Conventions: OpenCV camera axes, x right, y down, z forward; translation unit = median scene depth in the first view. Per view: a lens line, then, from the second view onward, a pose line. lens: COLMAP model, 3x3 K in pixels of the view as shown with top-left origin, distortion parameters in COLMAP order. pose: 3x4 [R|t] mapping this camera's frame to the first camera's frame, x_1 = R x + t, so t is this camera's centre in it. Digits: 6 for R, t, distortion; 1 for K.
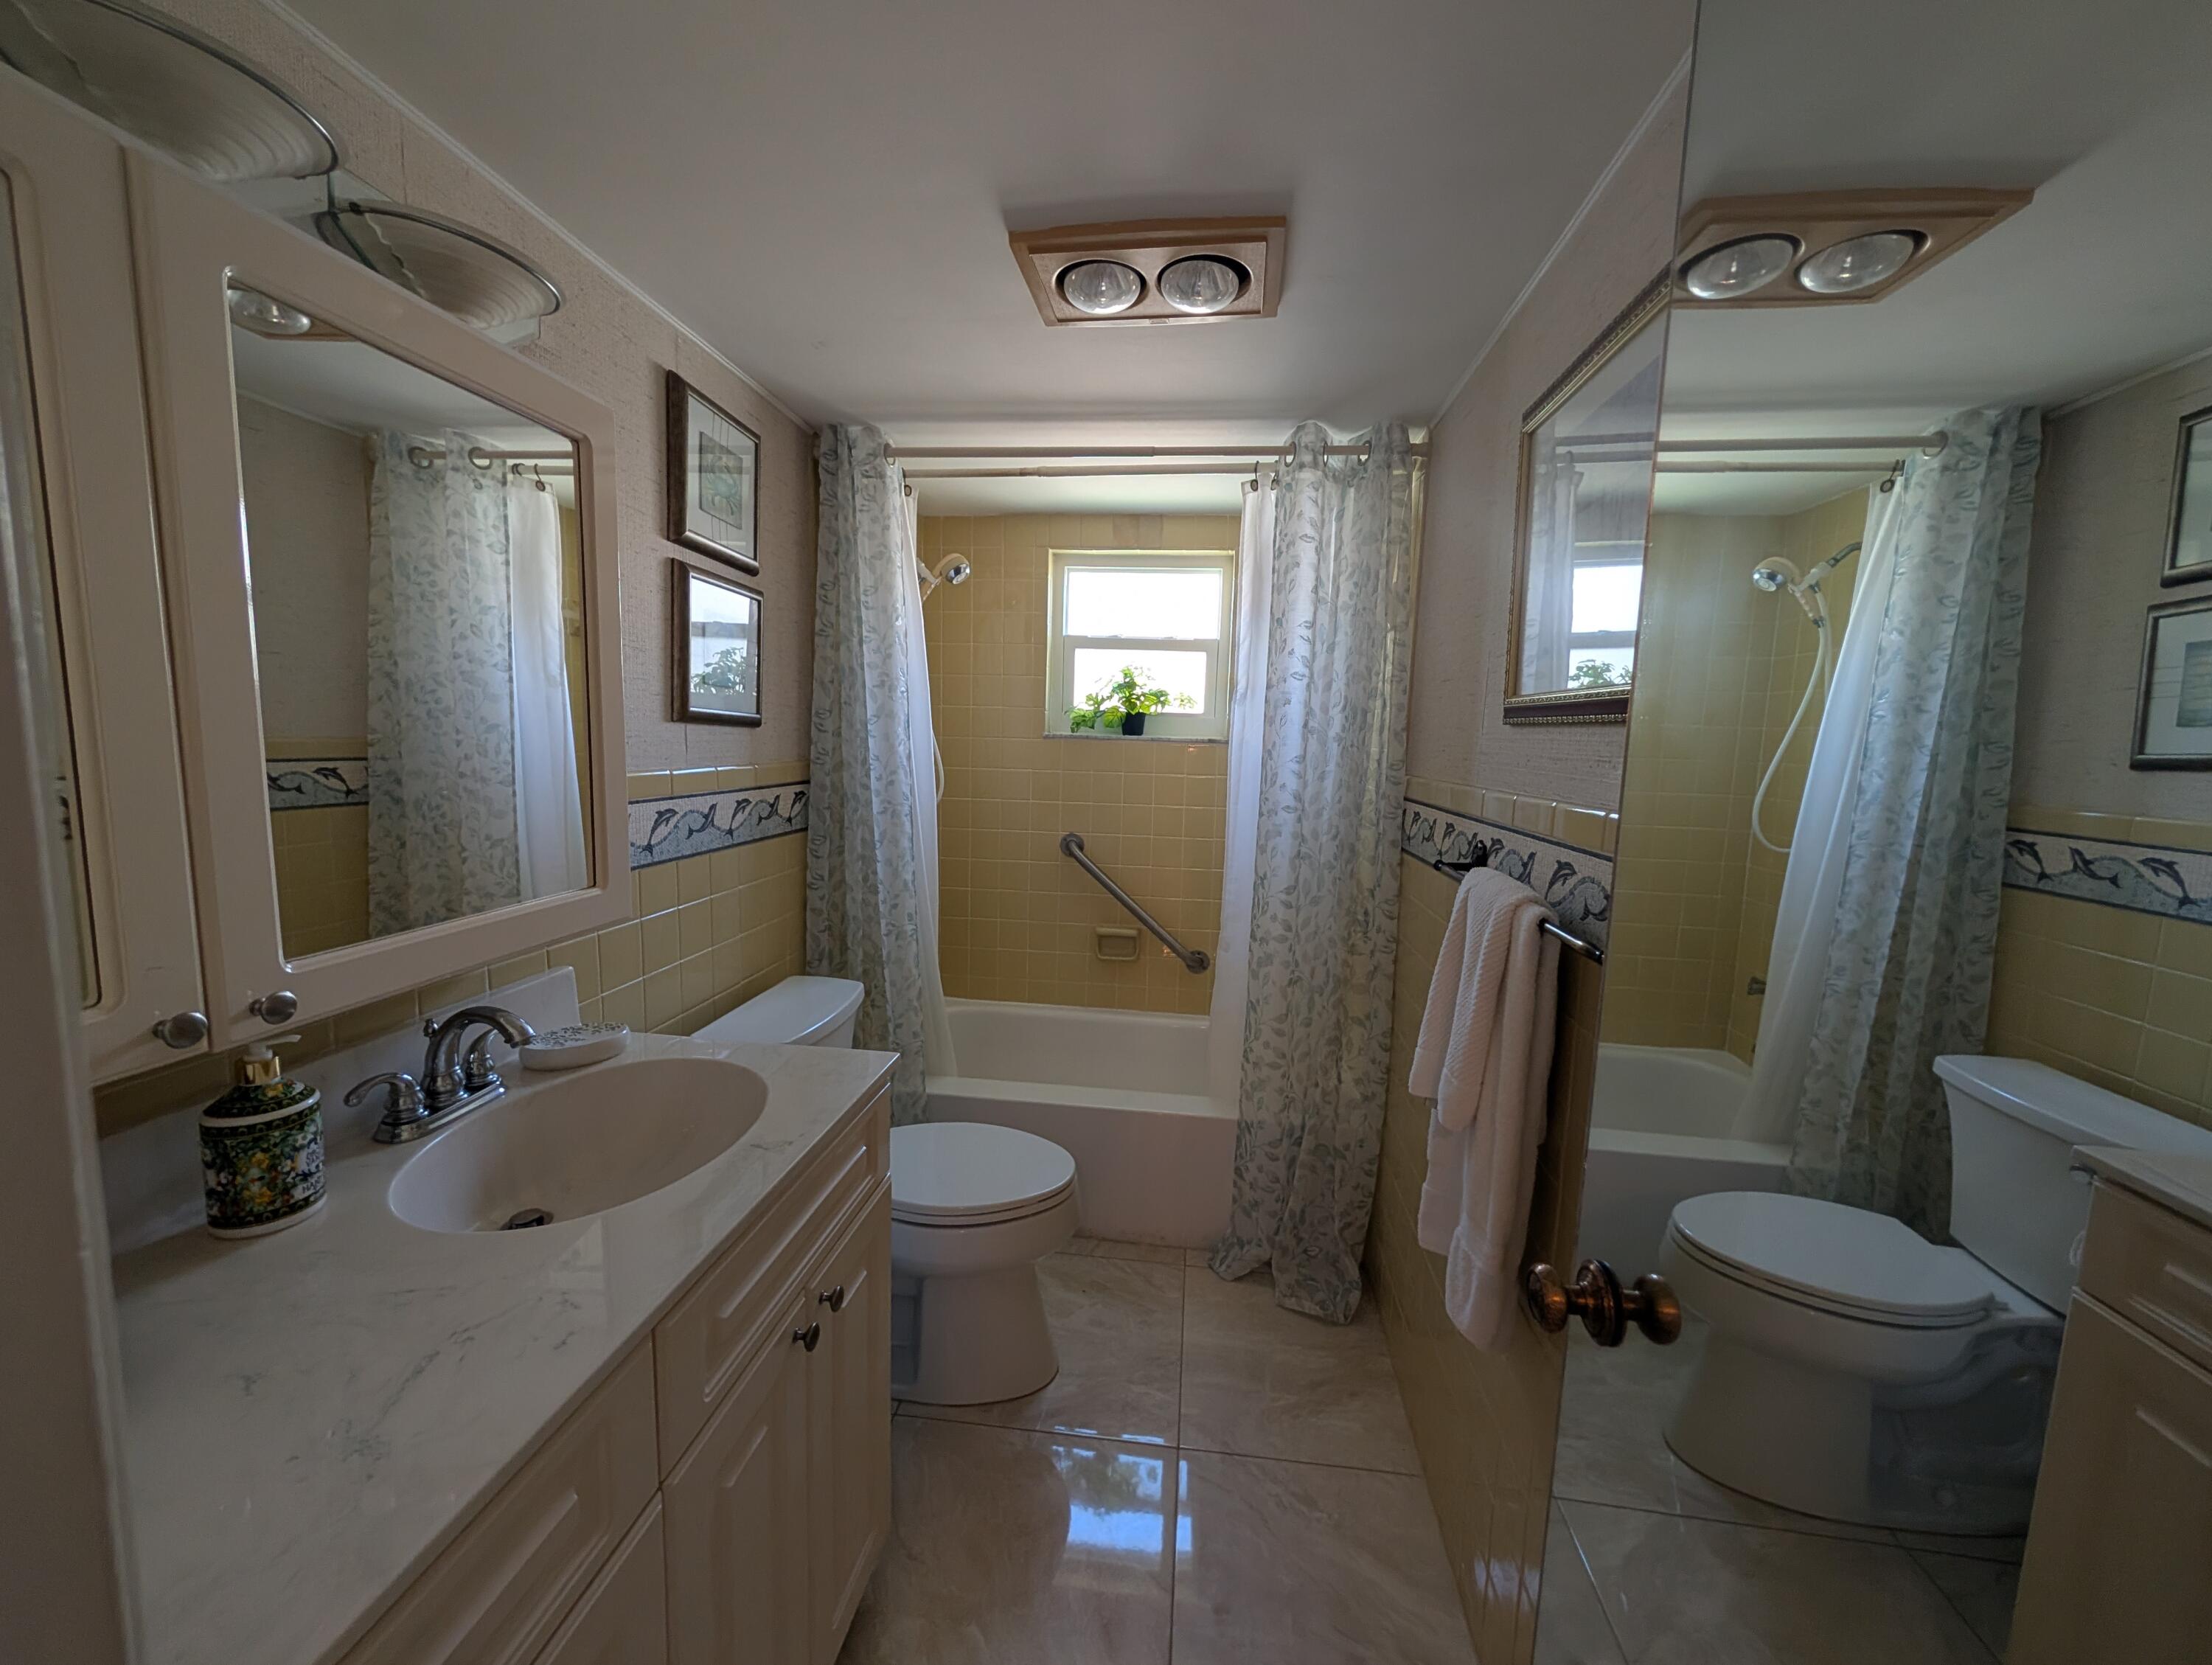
lens RADIAL K [[839.8, 0, 1117.0], [0, 839.8, 835.6], [0, 0, 1]] dist [-0.000705, 0.000570]
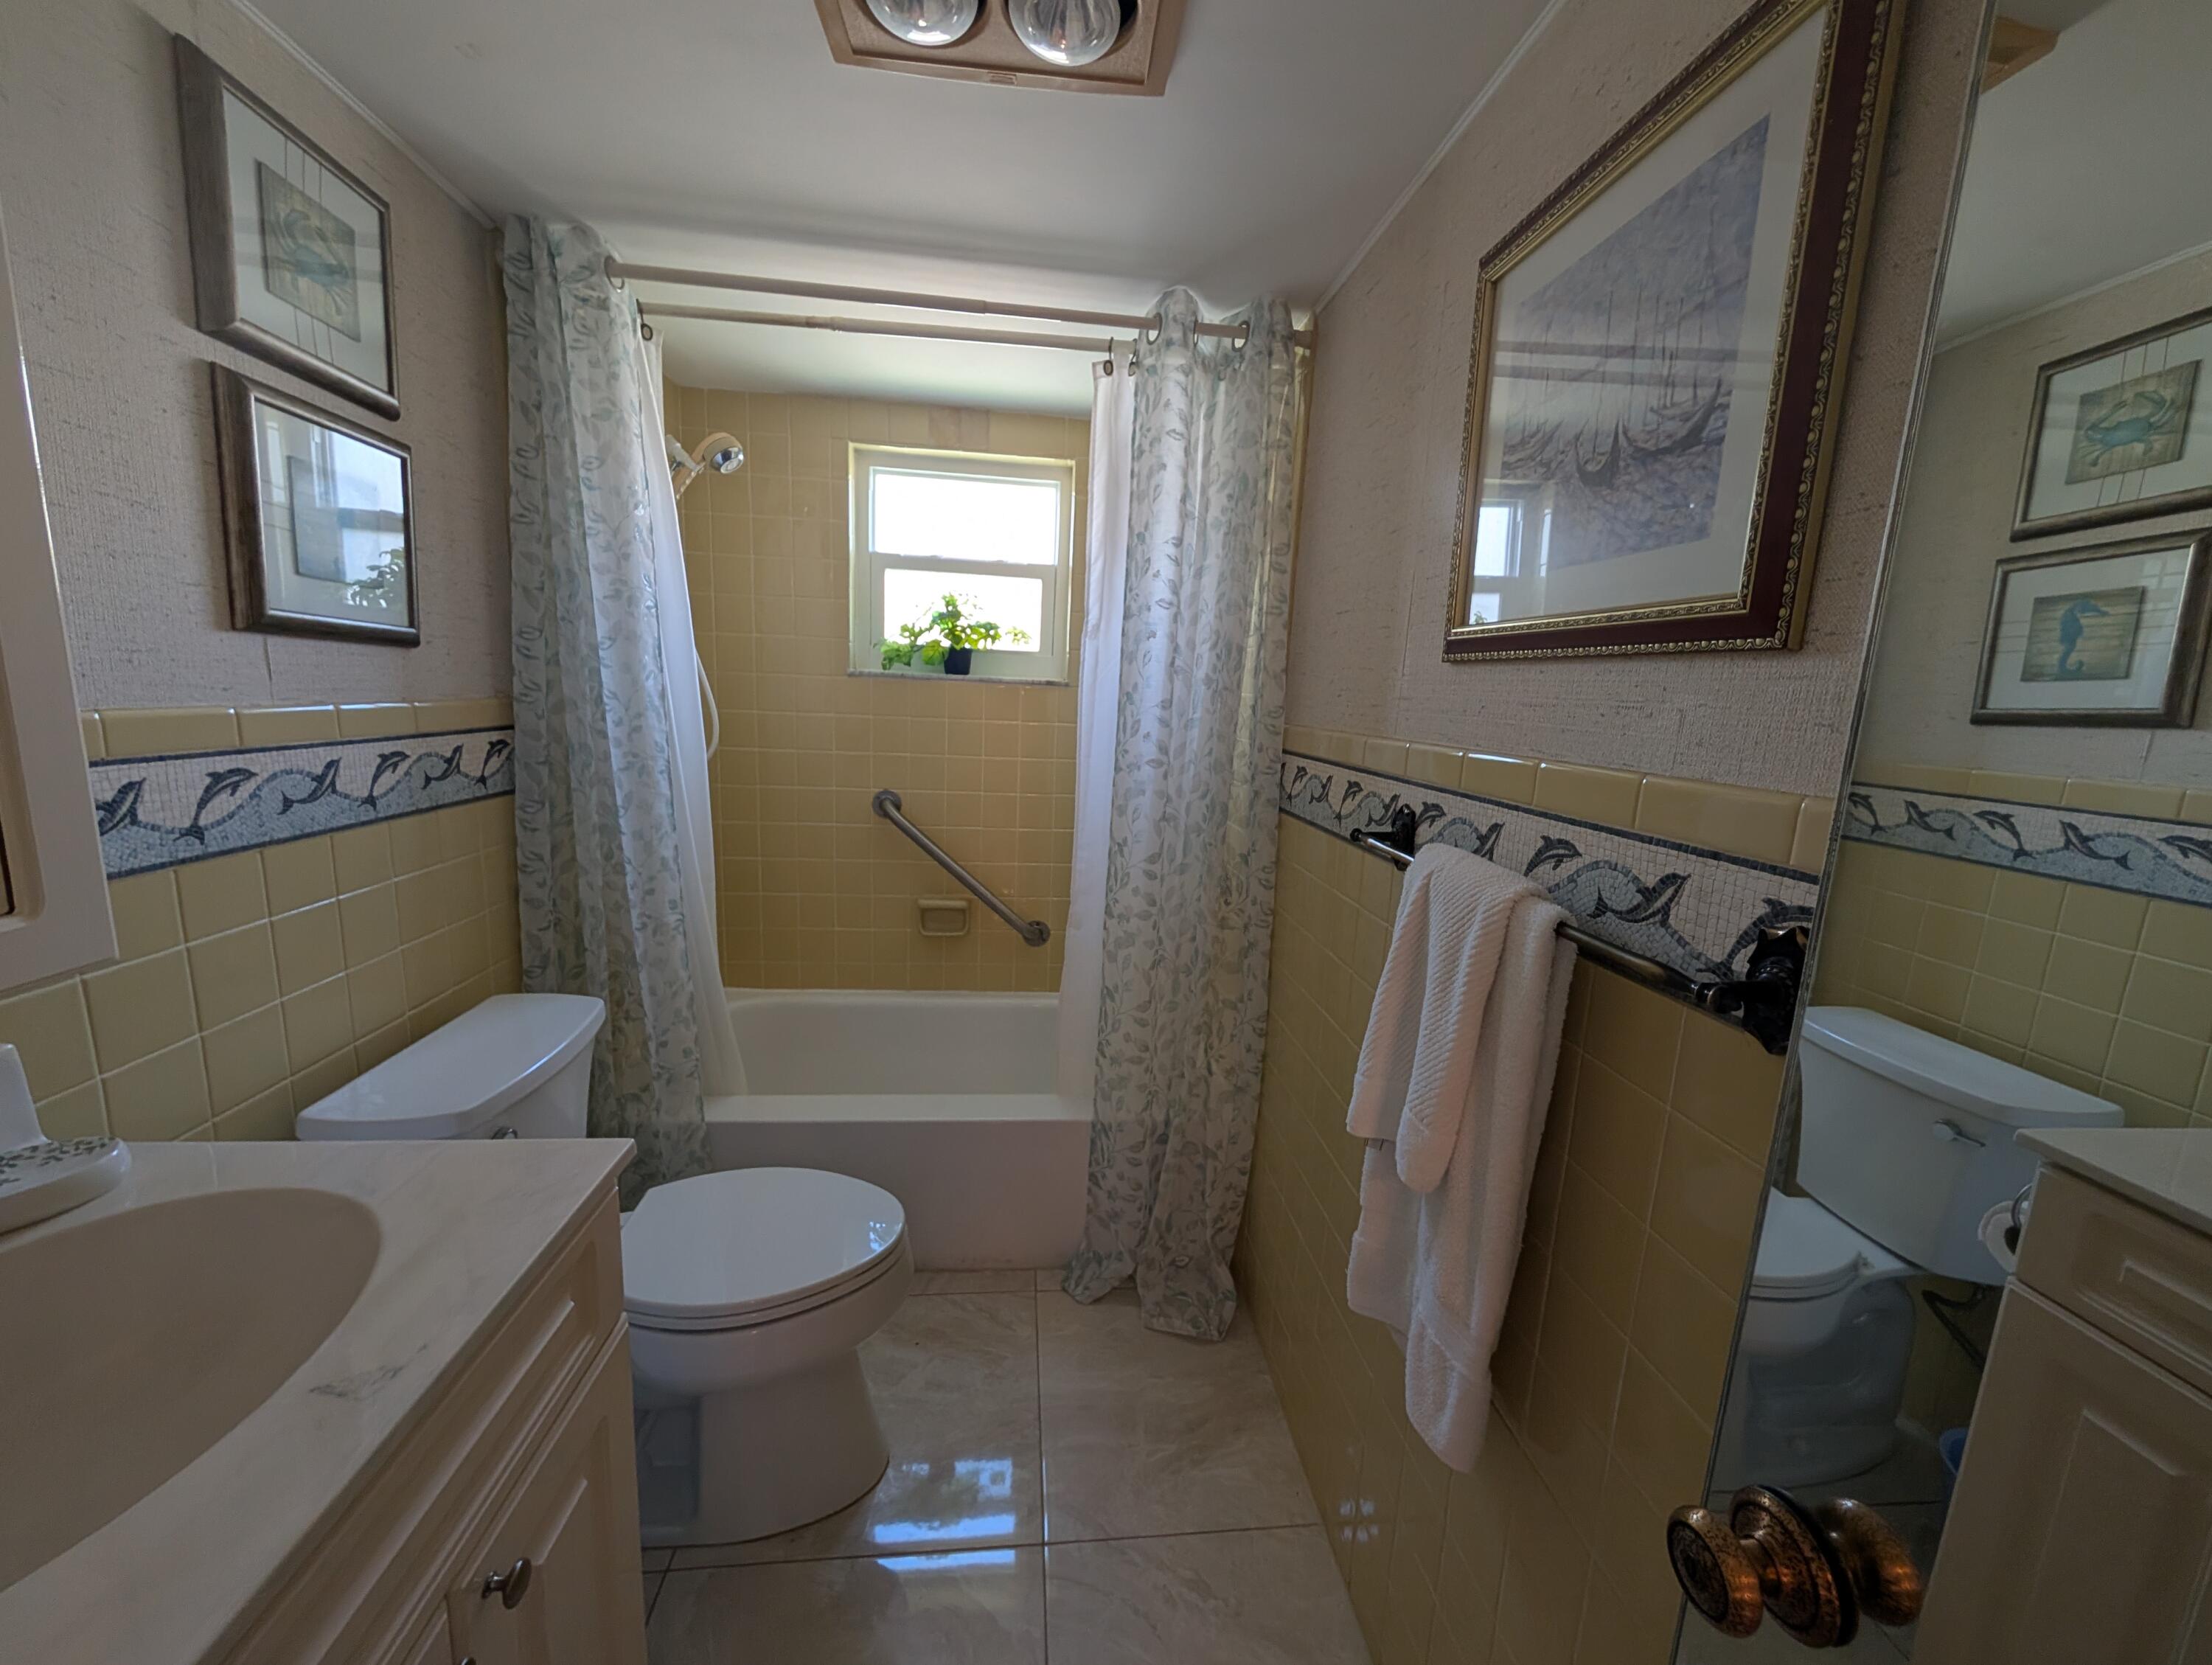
lens RADIAL K [[839.8, 0, 1119.3], [0, 839.8, 832.4], [0, 0, 1]] dist [-0.000705, 0.000570]
pose [[0.975676, -0.020994, 0.218208, -0.017582], [0.008196, 0.998201, 0.059390, -0.014719], [-0.219063, -0.056157, 0.974093, 0.209960]]
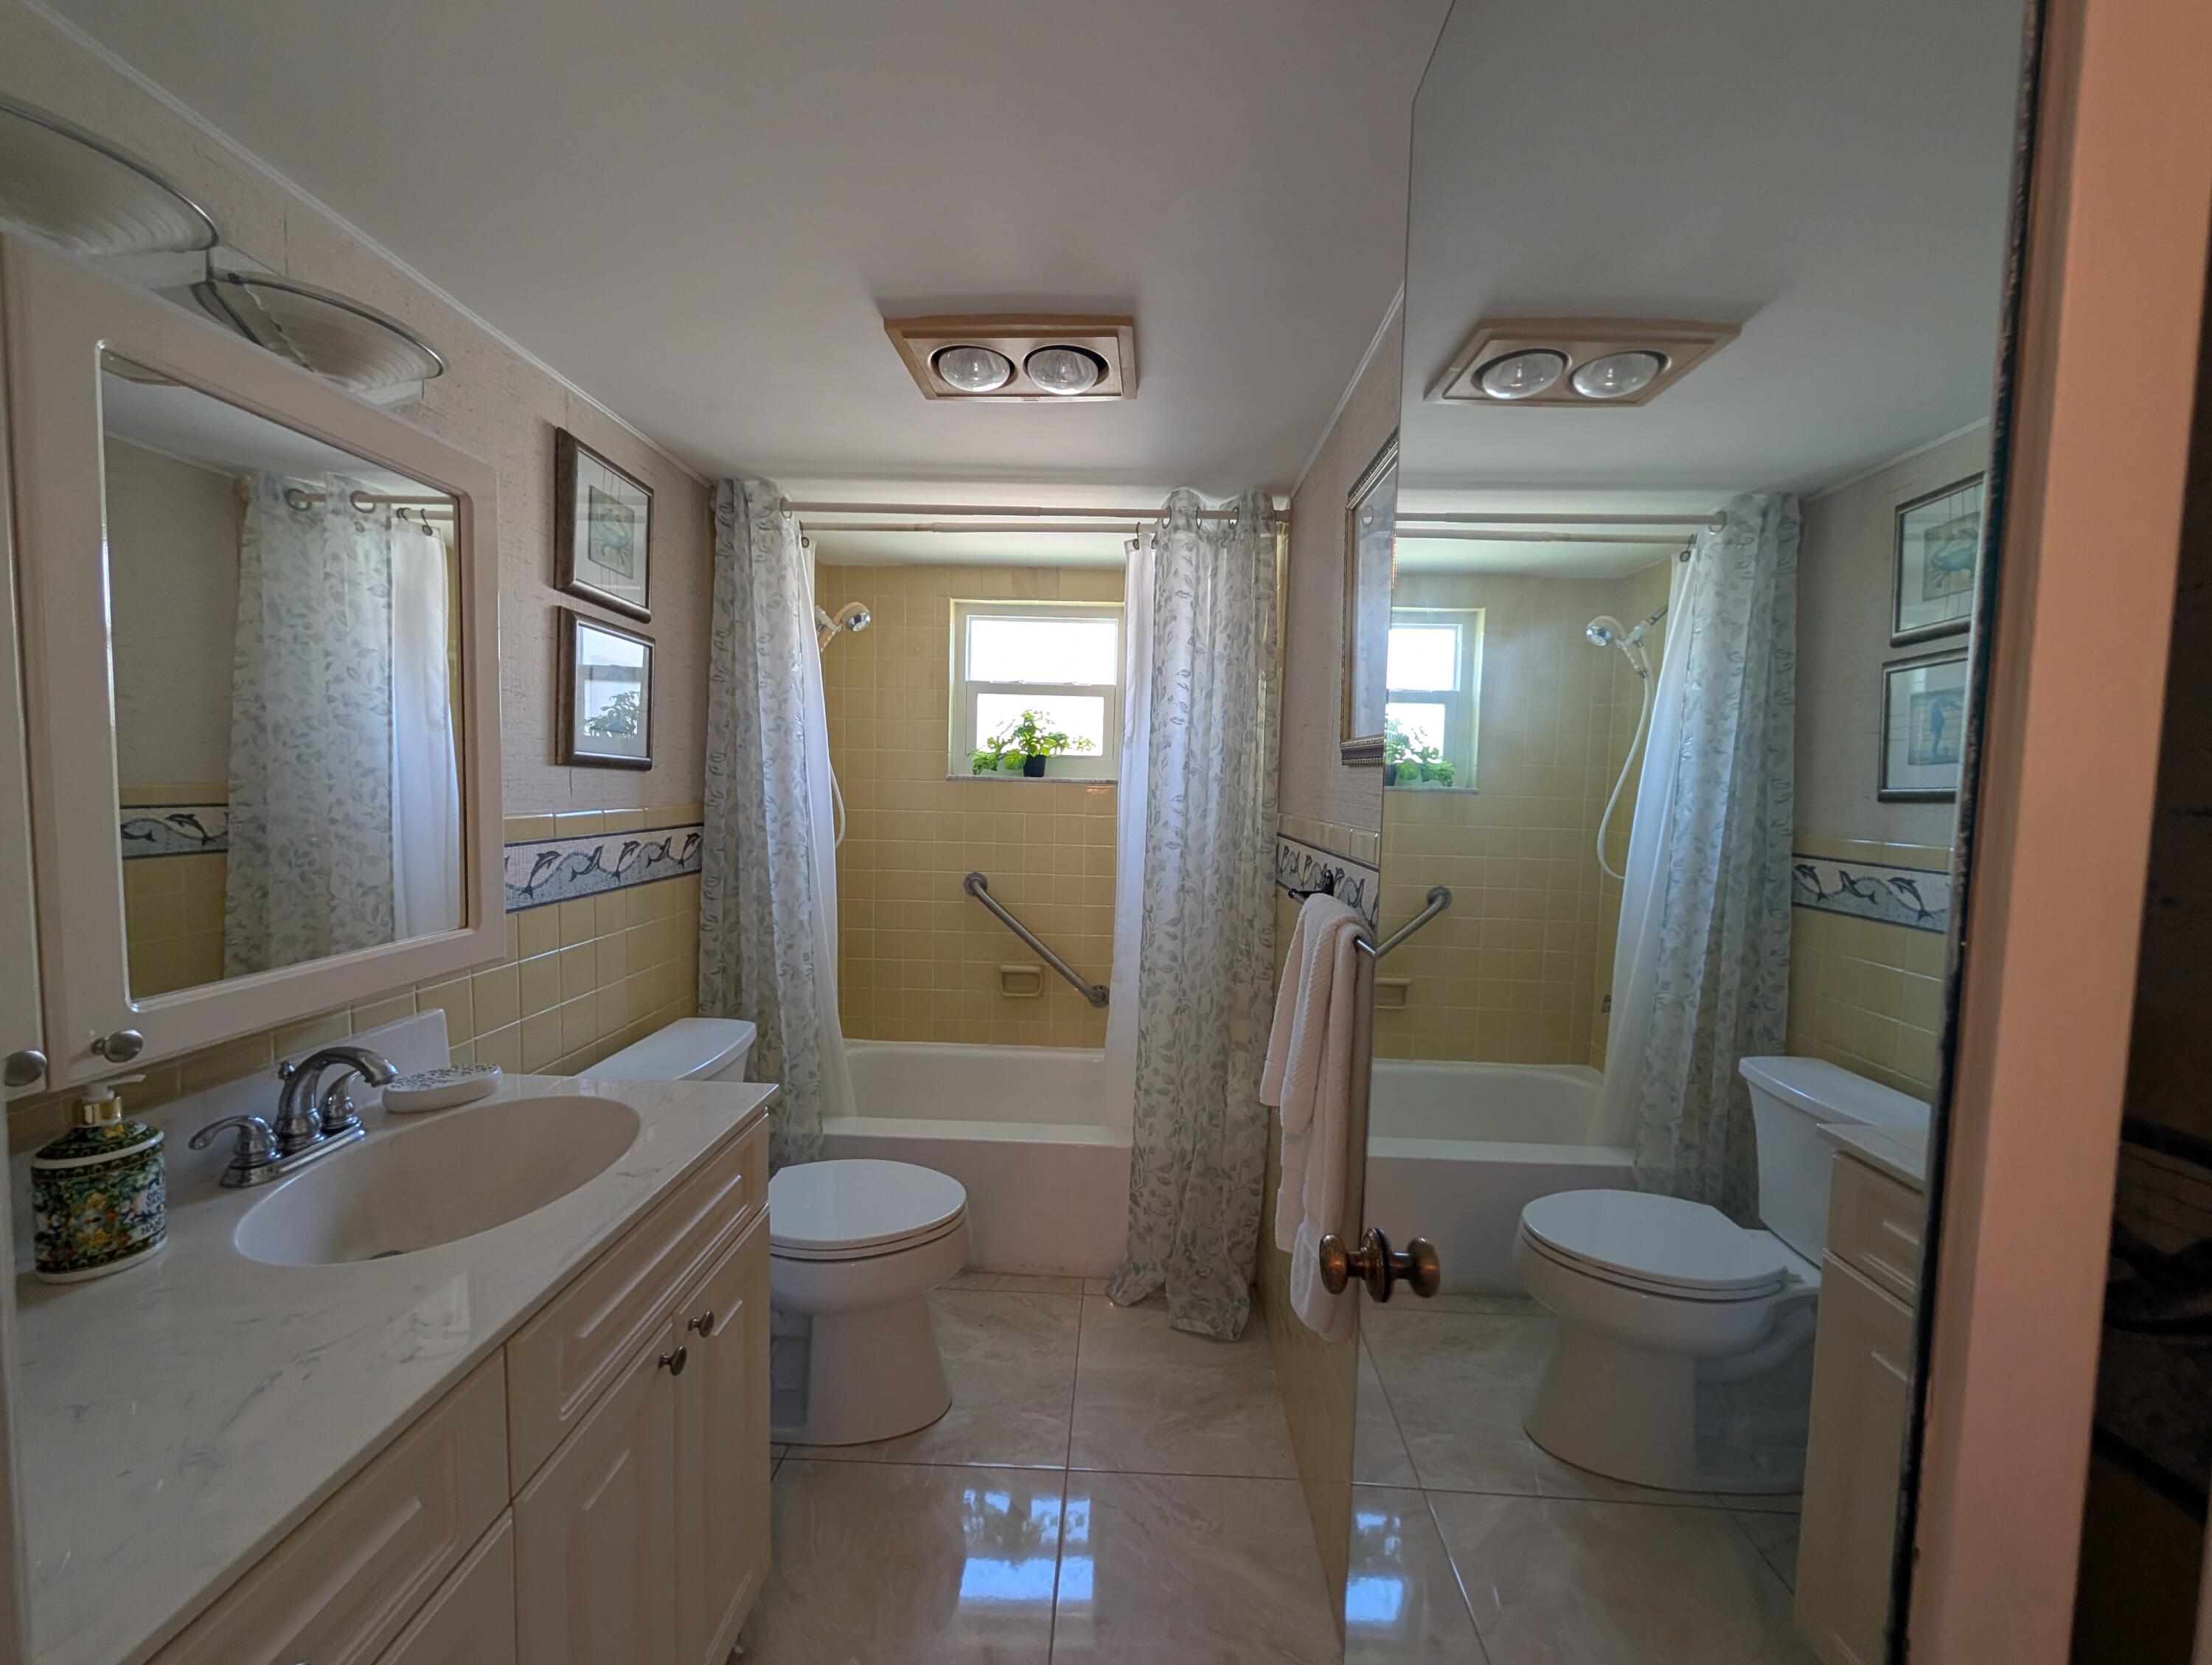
lens RADIAL K [[839.8, 0, 1117.2], [0, 839.8, 835.5], [0, 0, 1]] dist [-0.000705, 0.000570]
pose [[0.996197, -0.010852, 0.086446, 0.051823], [0.015102, 0.998701, -0.048665, 0.007923], [-0.085806, 0.049785, 0.995067, -0.057600]]
